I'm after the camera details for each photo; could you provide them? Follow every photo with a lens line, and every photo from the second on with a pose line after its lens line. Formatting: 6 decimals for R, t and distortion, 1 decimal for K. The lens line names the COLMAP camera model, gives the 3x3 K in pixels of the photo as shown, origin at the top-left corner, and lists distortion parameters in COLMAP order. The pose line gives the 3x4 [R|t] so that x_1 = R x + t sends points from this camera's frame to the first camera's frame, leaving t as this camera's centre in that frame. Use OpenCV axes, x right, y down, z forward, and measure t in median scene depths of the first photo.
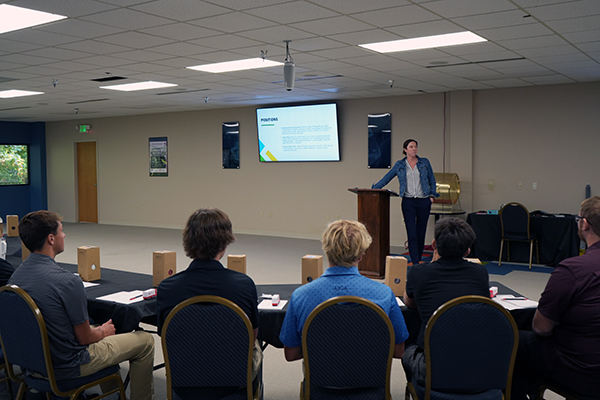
lens RADIAL K [[646.0, 0, 300.0], [0, 646.0, 200.0], [0, 0, 1]] dist [-0.006021, -0.007780]
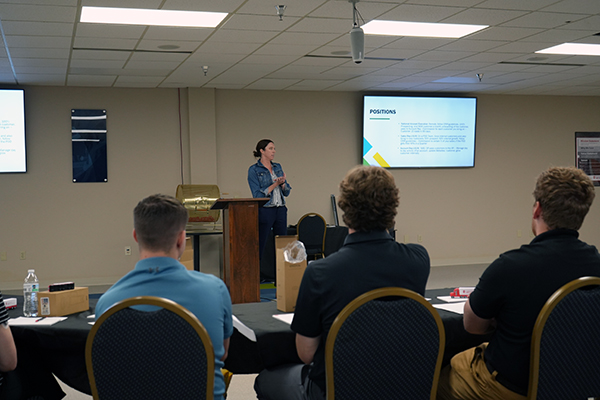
lens RADIAL K [[728.9, 0, 300.0], [0, 728.9, 200.0], [0, 0, 1]] dist [-0.054036, 0.003405]
pose [[0.584787, -0.035780, 0.810397, -0.775637], [0.057349, 0.998351, 0.002696, -0.030547], [-0.809157, 0.044899, 0.585875, 0.586608]]
